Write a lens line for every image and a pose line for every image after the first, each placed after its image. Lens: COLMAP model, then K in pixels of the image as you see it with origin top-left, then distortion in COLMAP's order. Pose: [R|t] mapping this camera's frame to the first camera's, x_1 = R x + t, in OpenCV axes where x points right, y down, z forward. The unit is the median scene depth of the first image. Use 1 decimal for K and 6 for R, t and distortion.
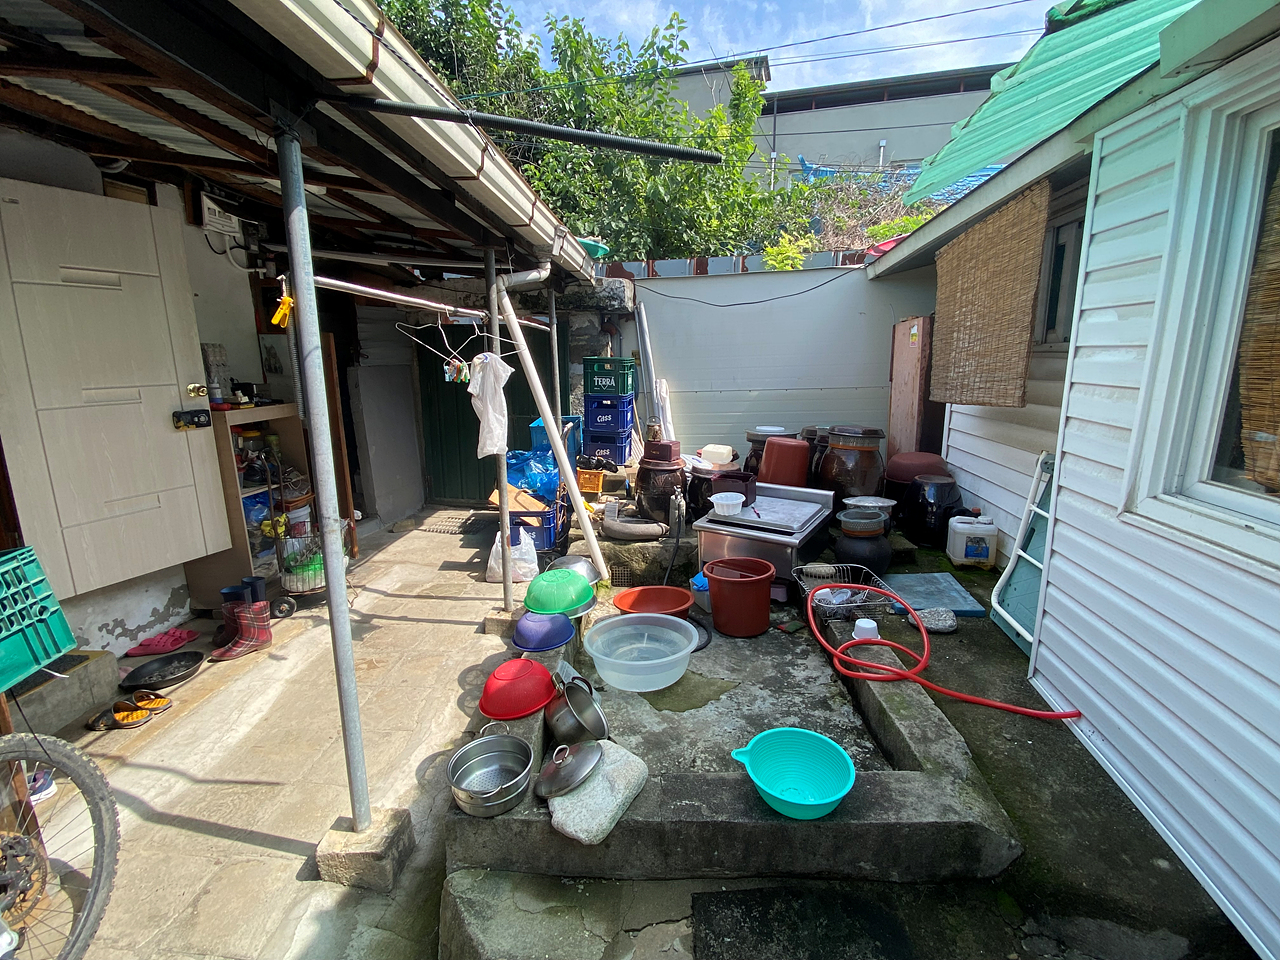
lens RADIAL K [[544.0, 0, 647.0], [0, 544.0, 504.0], [0, 0, 1]] dist [0.000275, -0.000042]
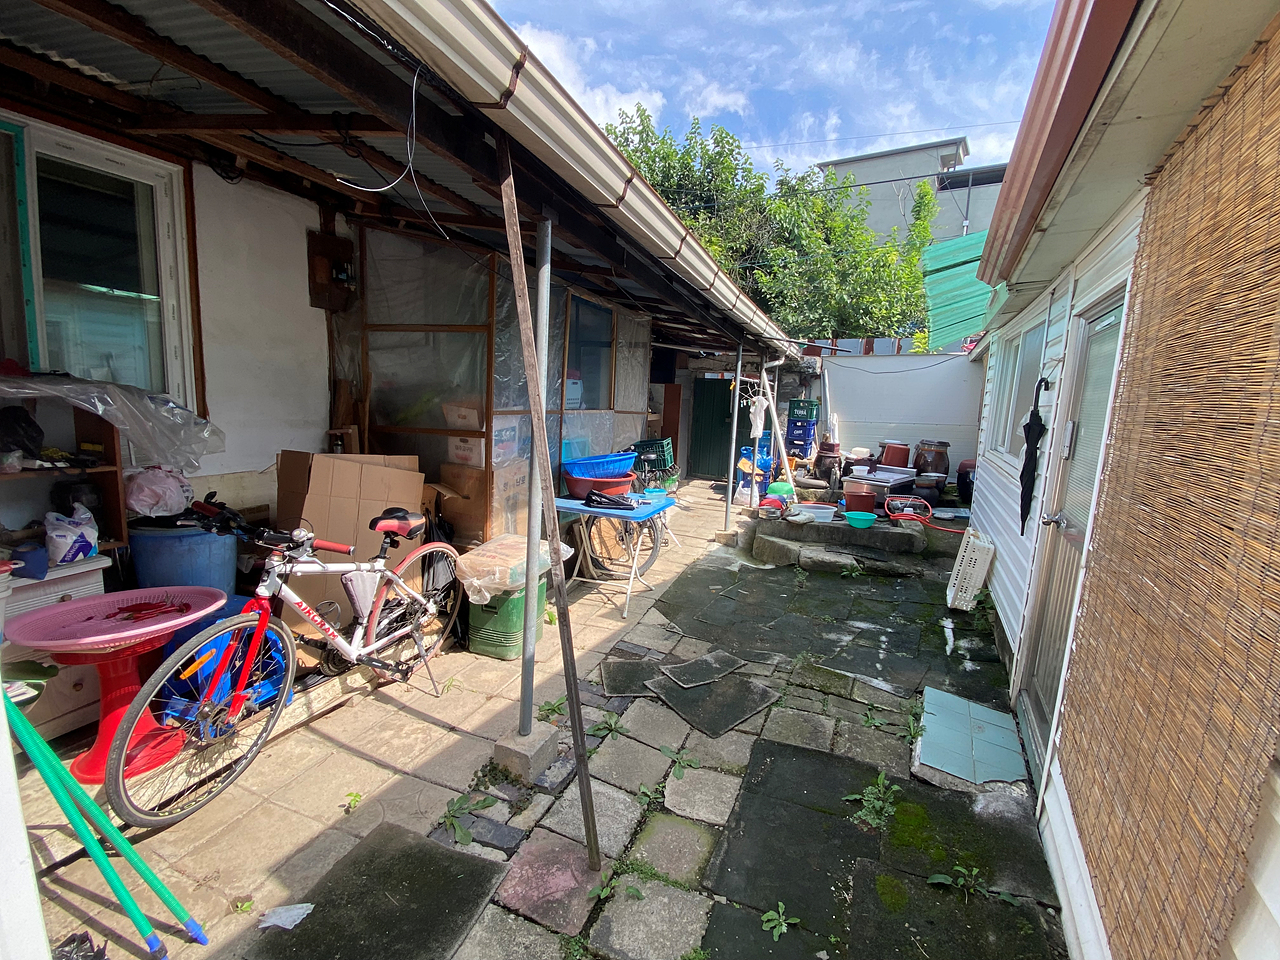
lens RADIAL K [[557.8, 0, 640.0], [0, 557.8, 480.0], [0, 0, 1]] dist [0.000874, -0.000006]
pose [[0.948661, 0.088375, -0.303698, -0.000072], [-0.122263, 0.987997, -0.094409, 0.278221], [0.291710, 0.126693, 0.948079, -1.037229]]
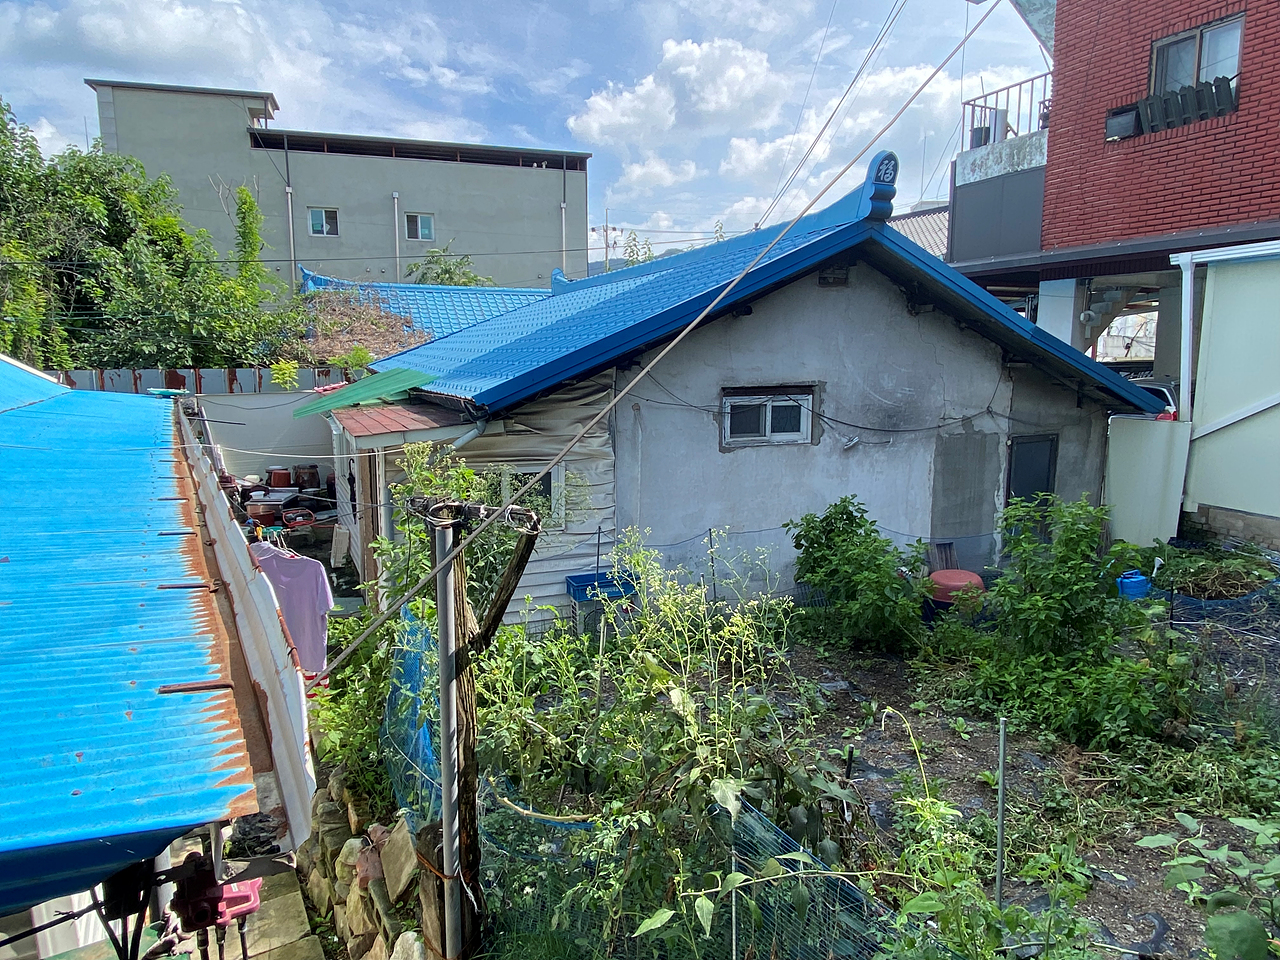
lens RADIAL K [[780.5, 0, 640.0], [0, 780.5, 480.0], [0, 0, 1]] dist [0.004232, -0.002228]
pose [[0.832971, -0.076587, 0.547990, -0.330695], [0.133123, 0.989023, -0.064127, 0.358201], [-0.537063, 0.126366, 0.834023, -2.762686]]
